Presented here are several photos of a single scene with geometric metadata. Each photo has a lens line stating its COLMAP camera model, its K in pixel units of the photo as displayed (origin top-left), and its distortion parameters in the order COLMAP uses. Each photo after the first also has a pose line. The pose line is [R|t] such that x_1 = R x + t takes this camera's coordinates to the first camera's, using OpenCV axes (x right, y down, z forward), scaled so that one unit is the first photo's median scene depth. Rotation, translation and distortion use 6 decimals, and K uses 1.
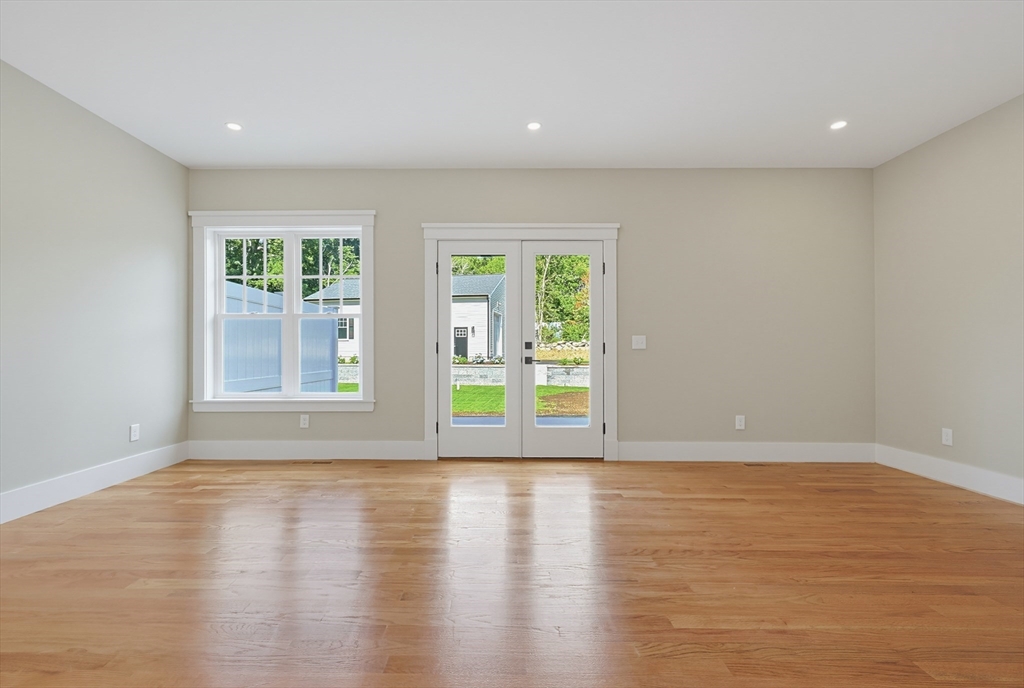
lens RADIAL K [[448.1, 0, 500.9], [0, 448.1, 353.5], [0, 0, 1]] dist [-0.000809, 0.000063]
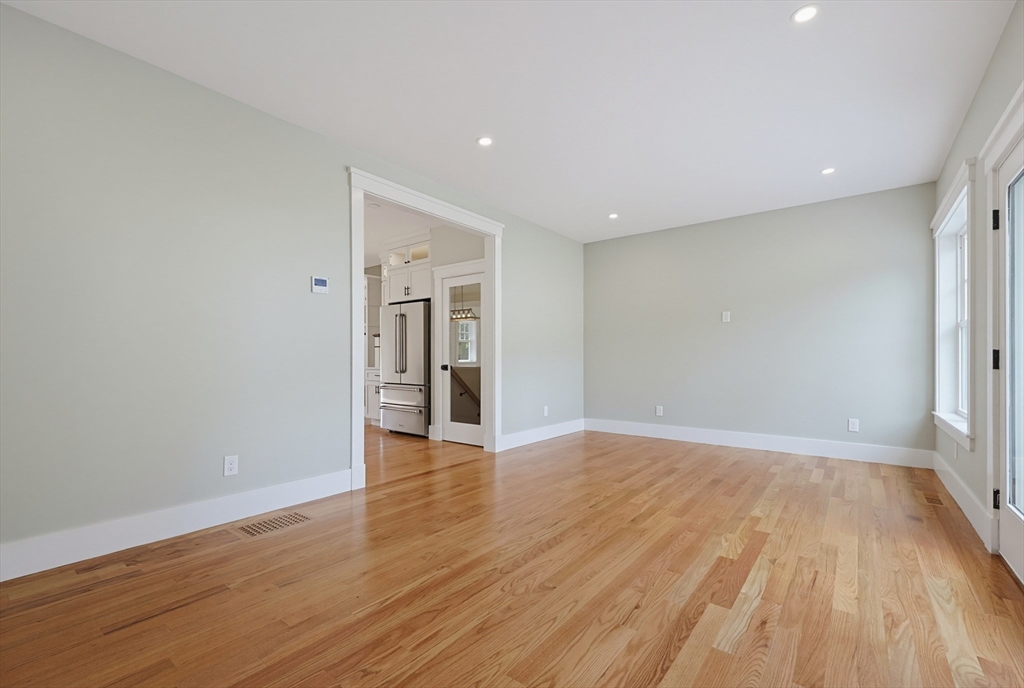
lens RADIAL K [[448.1, 0, 500.9], [0, 448.1, 353.5], [0, 0, 1]] dist [-0.000809, 0.000063]
pose [[-0.621985, -0.012875, -0.782923, 0.731861], [-0.004242, 0.999906, -0.013073, -0.007492], [0.783018, -0.004811, -0.621981, 0.908510]]
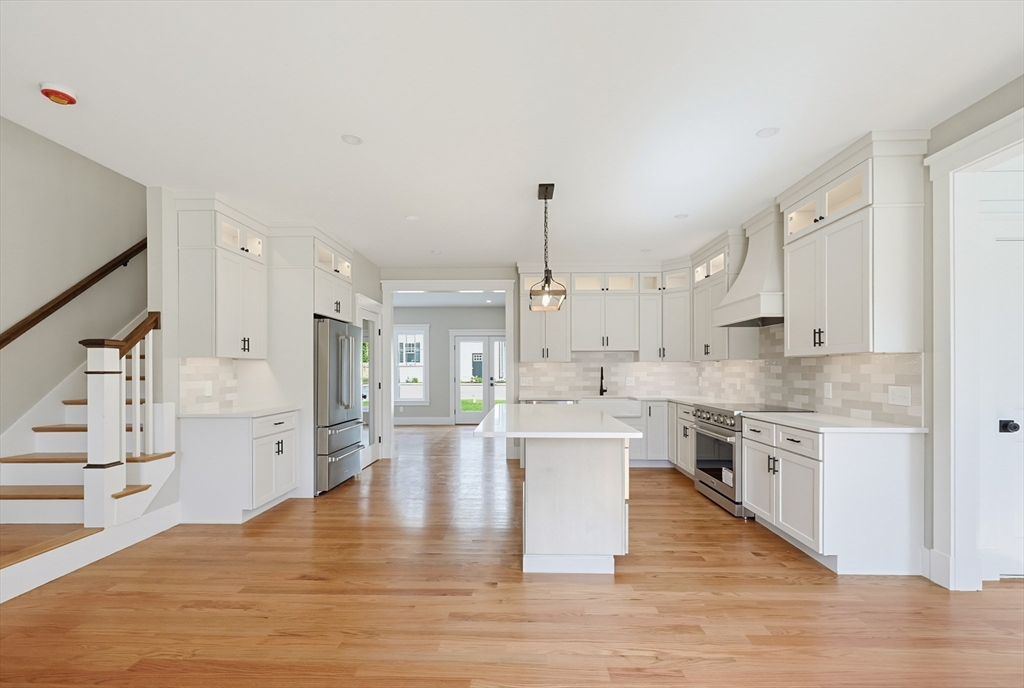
lens RADIAL K [[455.1, 0, 511.7], [0, 455.1, 369.1], [0, 0, 1]] dist [0.001113, 0.000044]
pose [[0.999609, -0.002429, -0.027853, 0.244737], [0.002337, 0.999992, -0.003342, -0.062195], [0.027861, 0.003276, 0.999606, -1.524110]]
